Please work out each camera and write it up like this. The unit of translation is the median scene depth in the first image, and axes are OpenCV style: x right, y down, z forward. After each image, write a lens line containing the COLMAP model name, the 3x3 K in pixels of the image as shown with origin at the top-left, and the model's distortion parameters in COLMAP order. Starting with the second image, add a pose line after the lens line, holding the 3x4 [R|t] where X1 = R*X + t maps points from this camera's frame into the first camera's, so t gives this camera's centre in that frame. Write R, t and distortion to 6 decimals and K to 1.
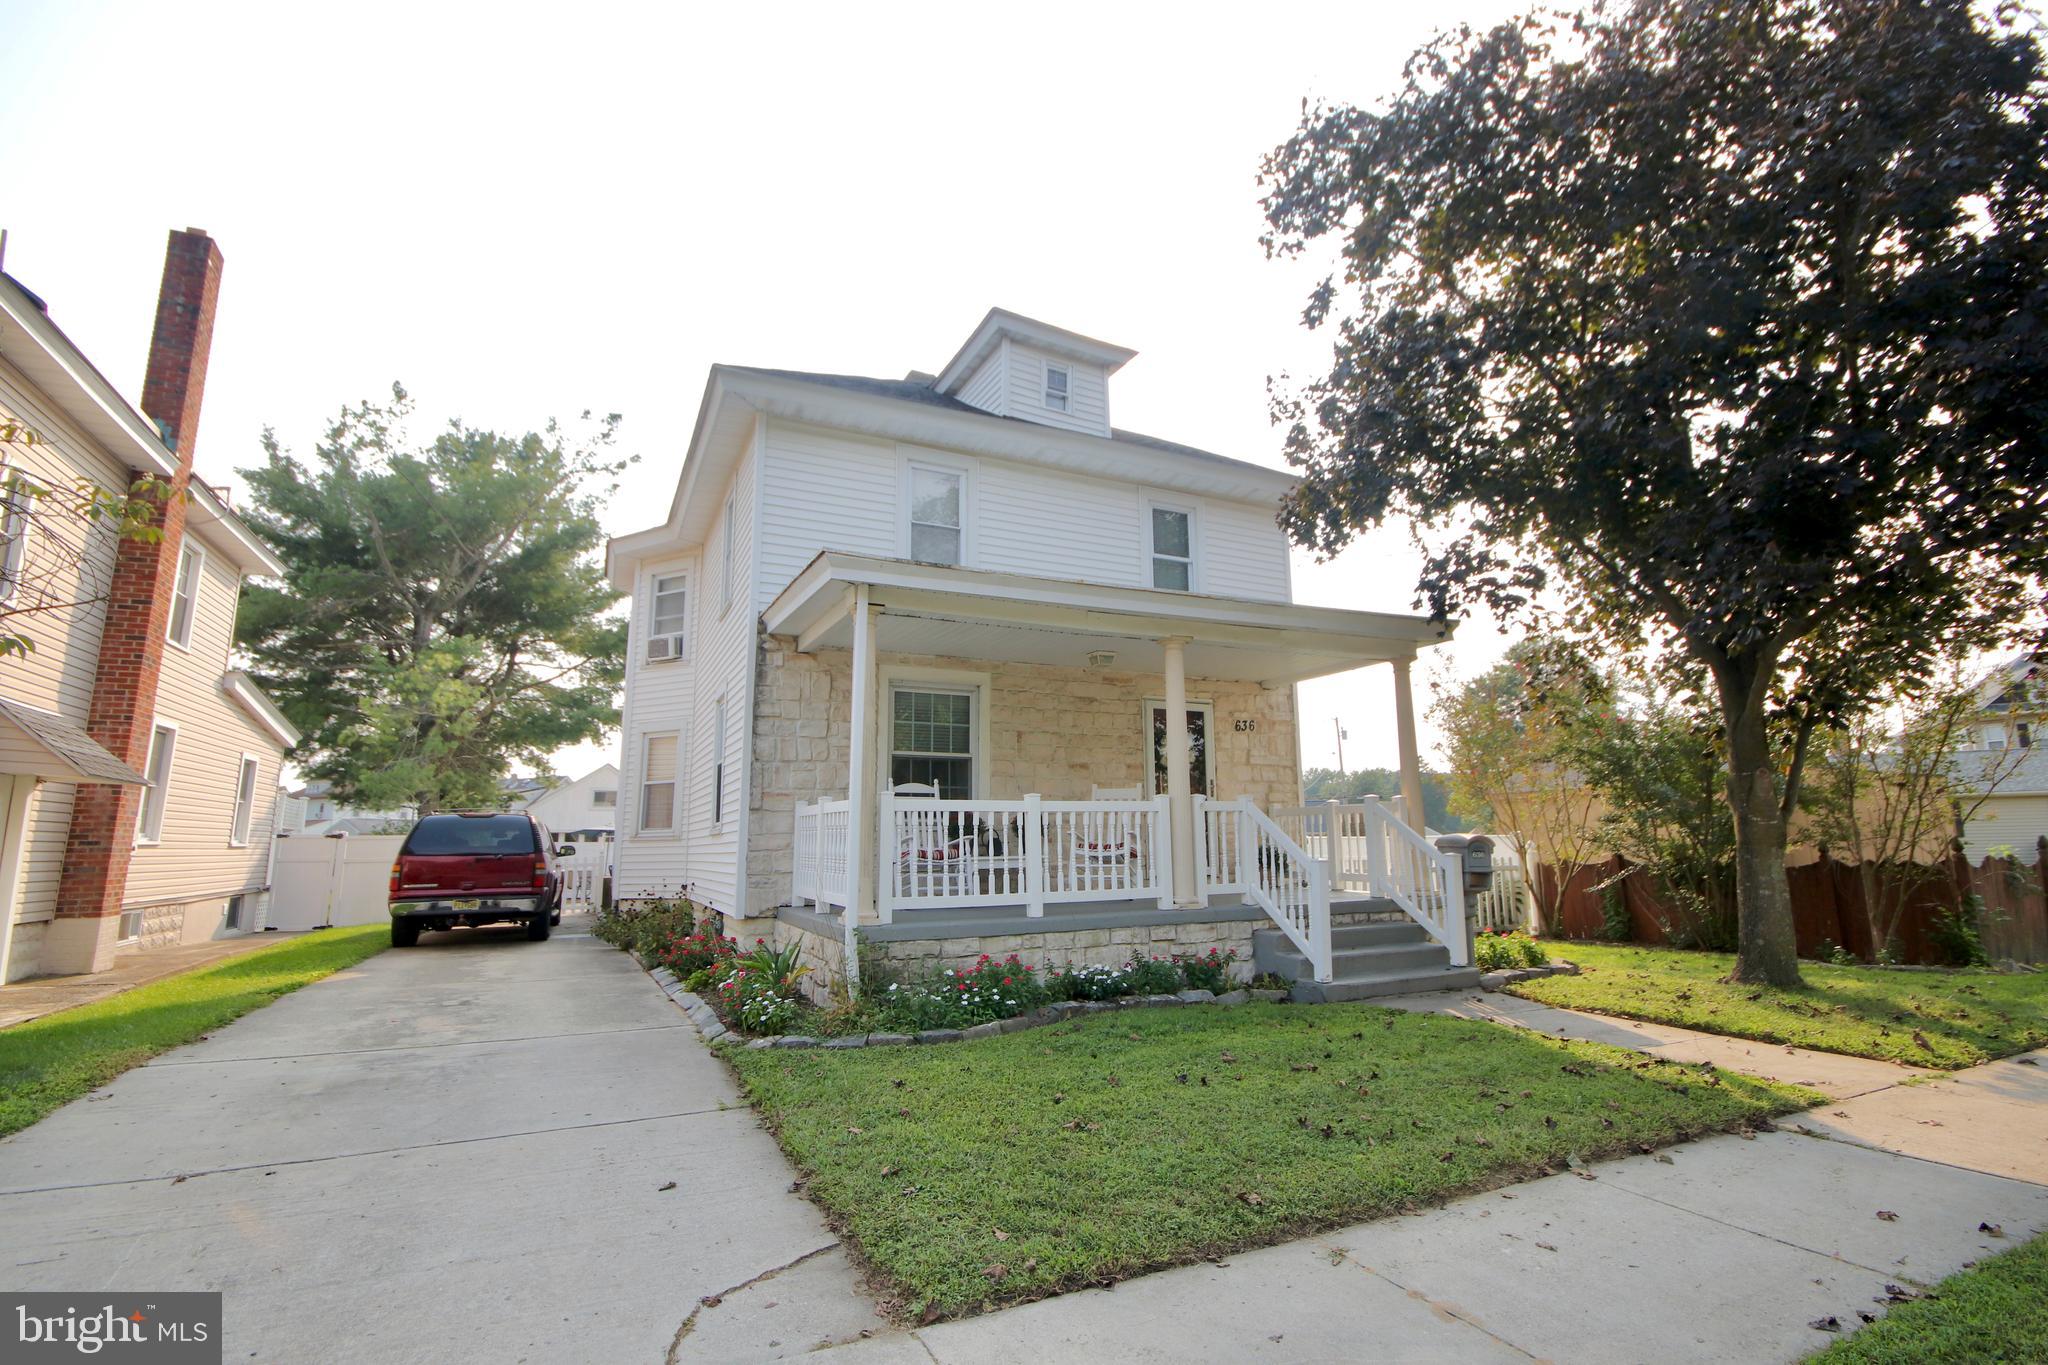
lens RADIAL K [[947.7, 0, 1024.8], [0, 947.7, 686.2], [0, 0, 1]] dist [-0.002653, -0.001994]
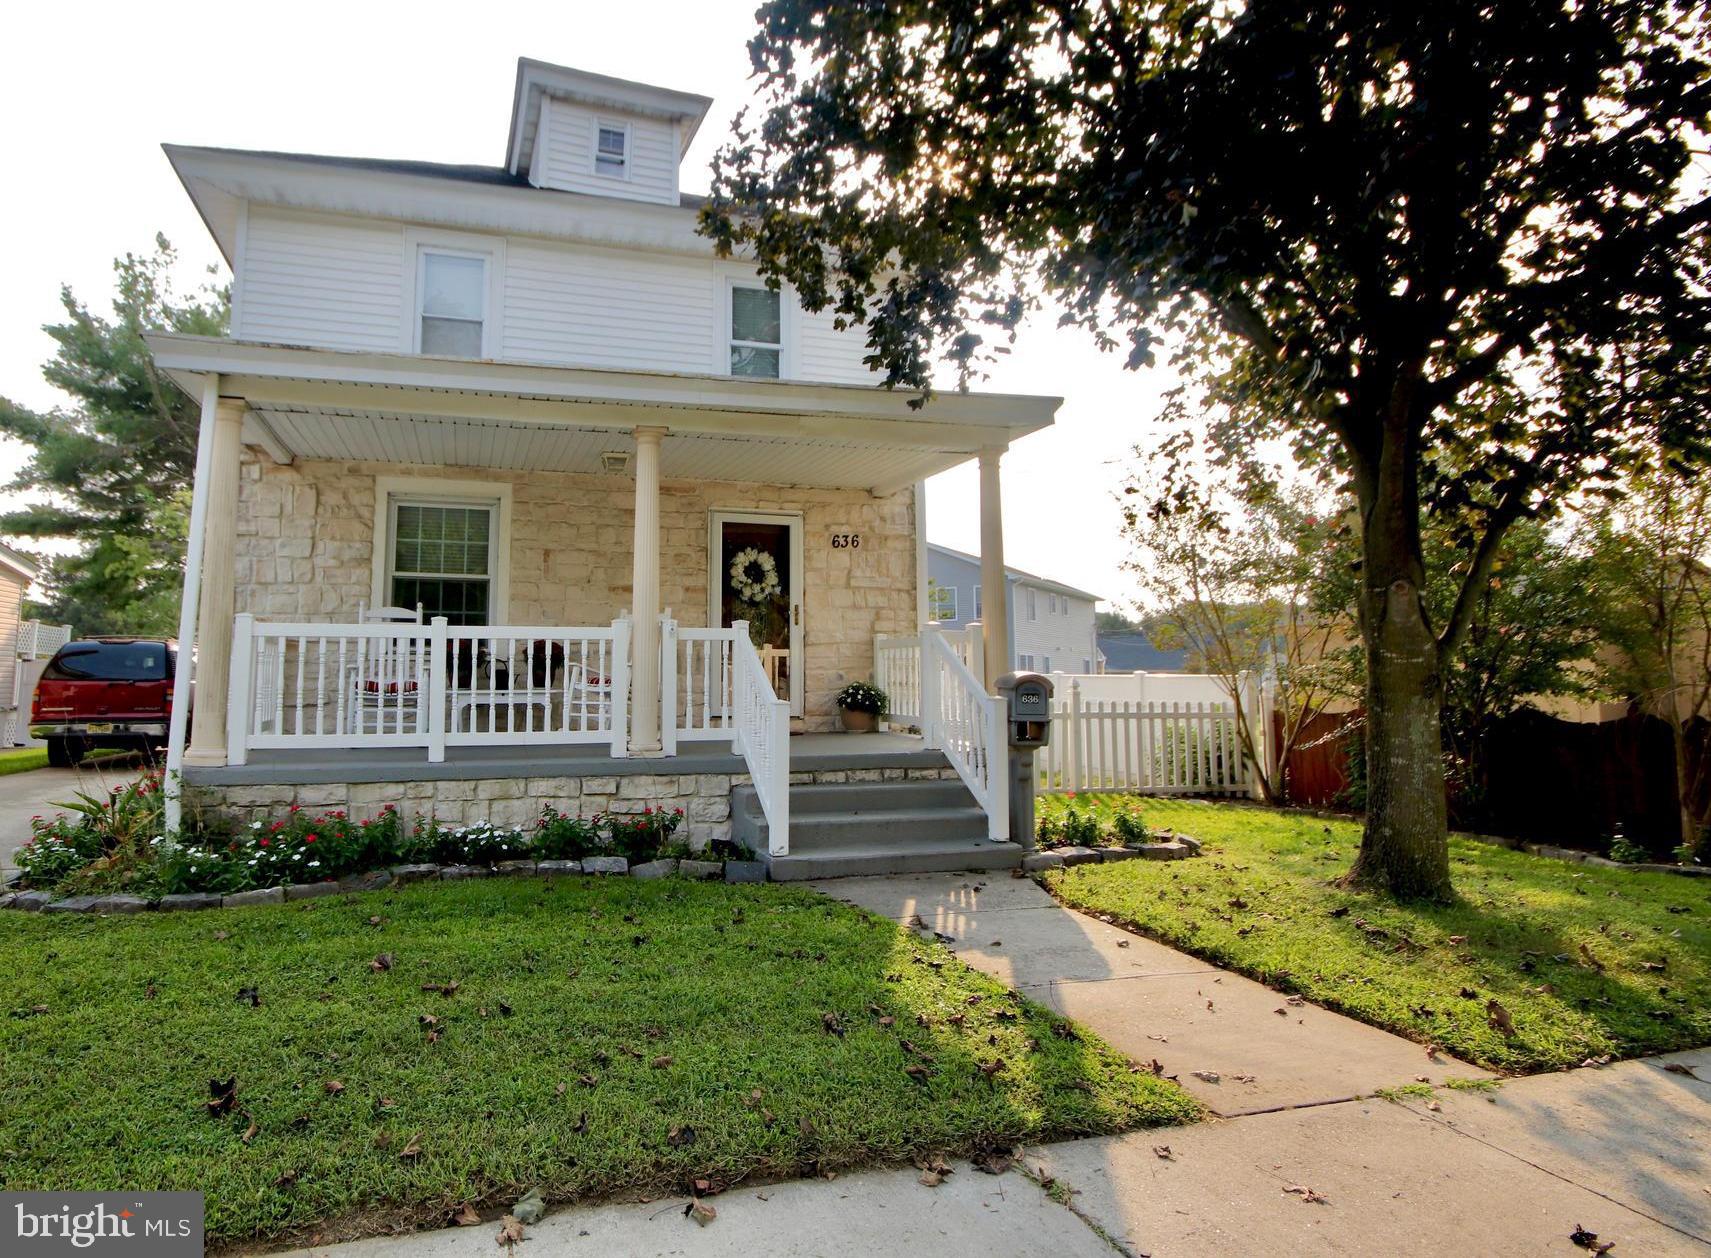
lens RADIAL K [[943.6, 0, 701.8], [0, 943.6, 578.6], [0, 0, 1]] dist [-0.008063, 0.002398]
pose [[0.980313, -0.006465, -0.197343, 0.325542], [0.018472, 0.998083, 0.059063, 0.027209], [0.196583, -0.061546, 0.978554, 0.182869]]
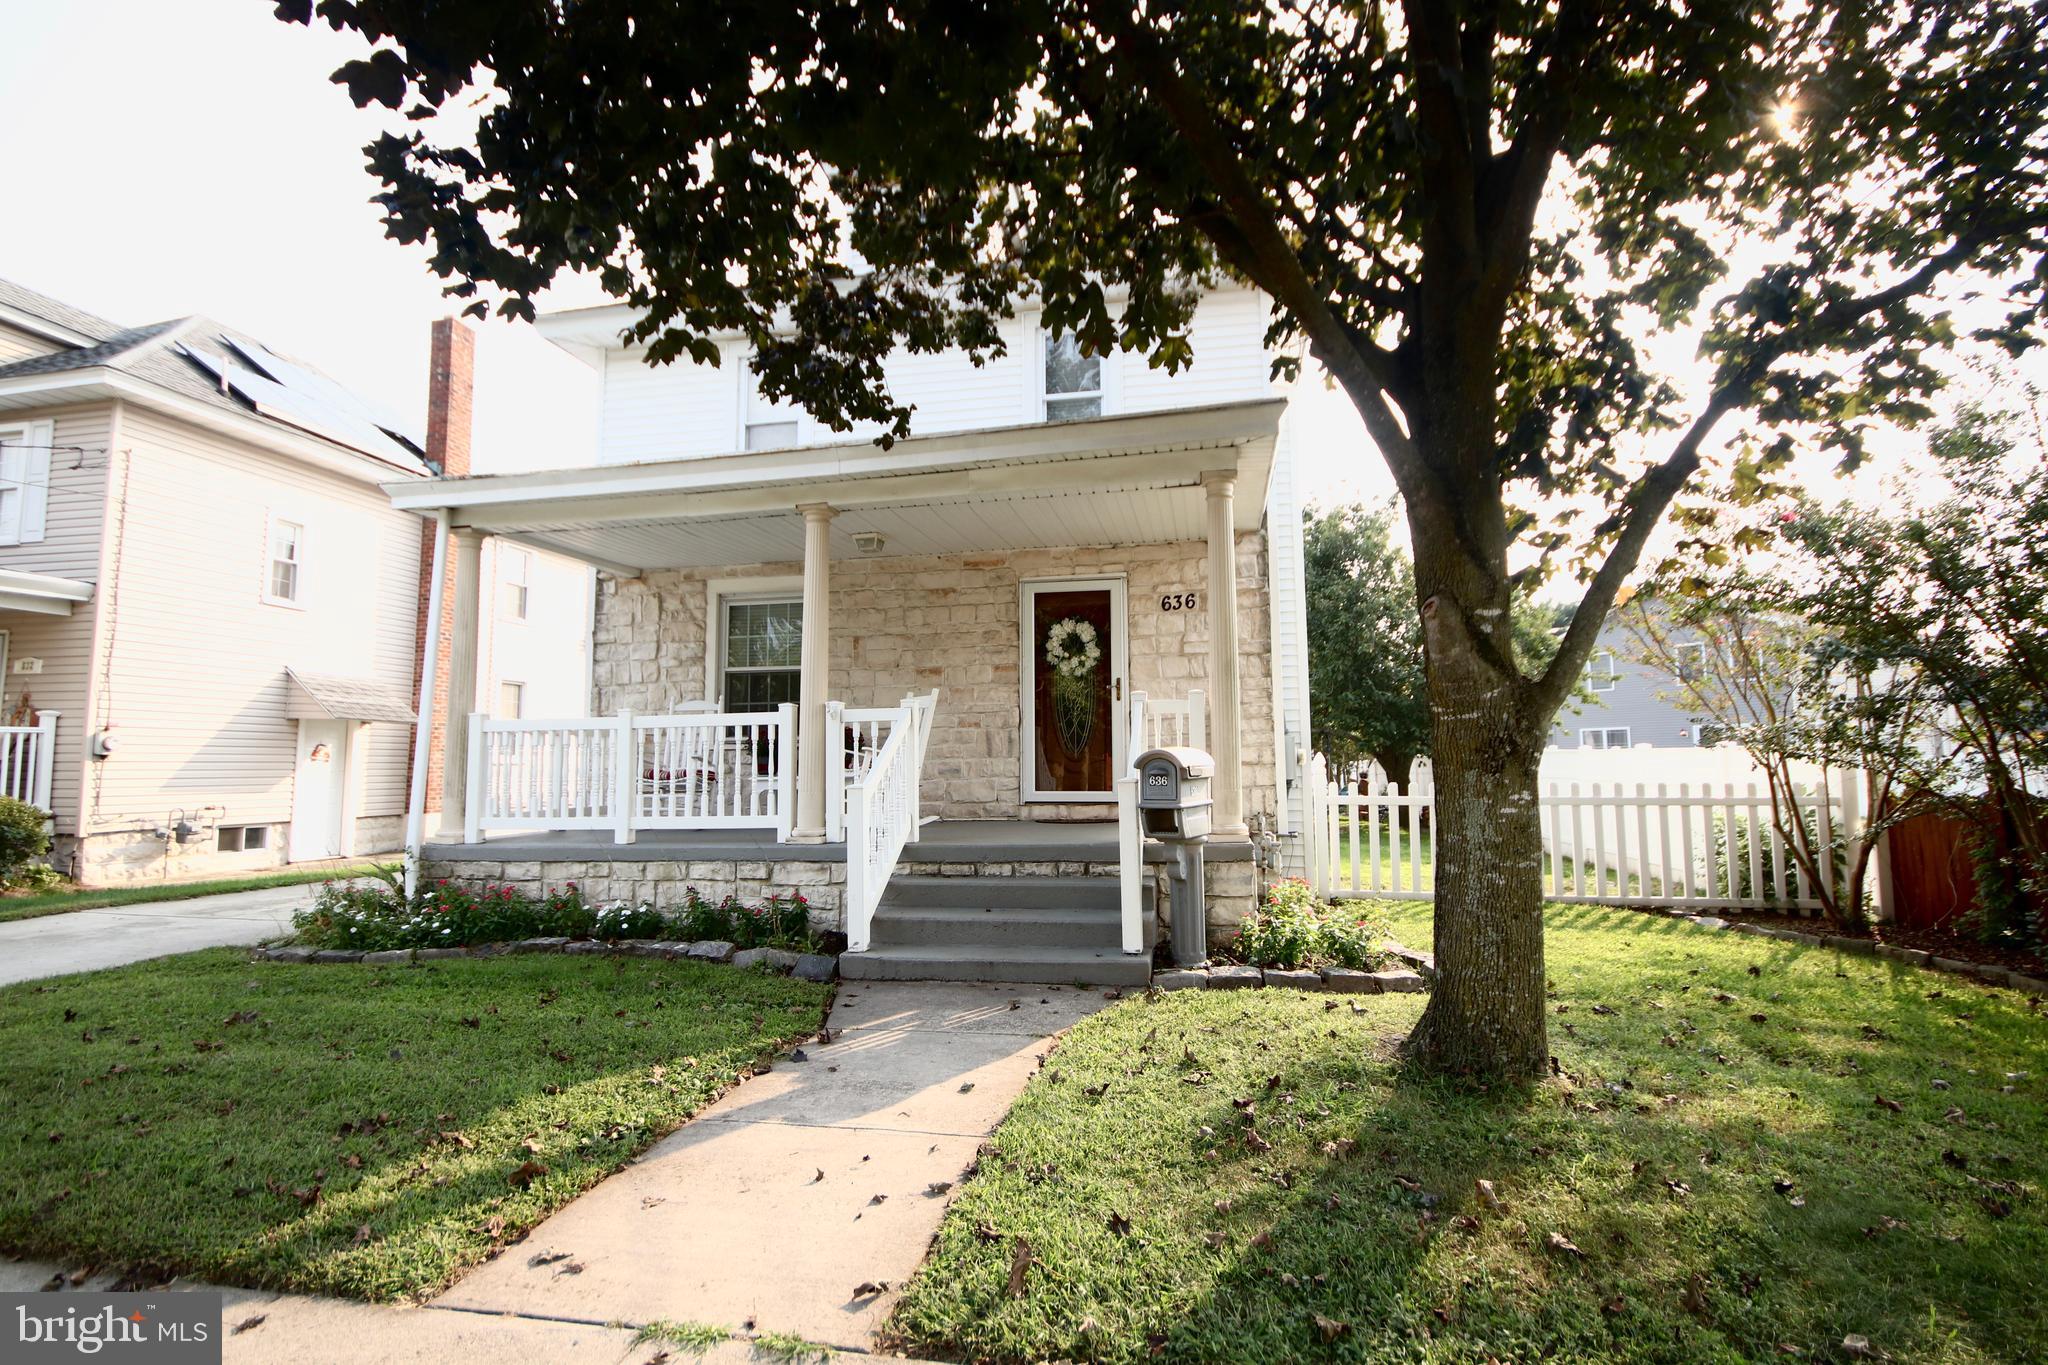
lens RADIAL K [[947.7, 0, 1019.5], [0, 947.7, 682.1], [0, 0, 1]] dist [-0.002653, -0.001994]
pose [[0.809368, -0.051221, -0.585064, 0.677962], [0.100573, 0.993562, 0.052146, 0.063546], [0.578627, -0.101047, 0.809309, 0.396039]]
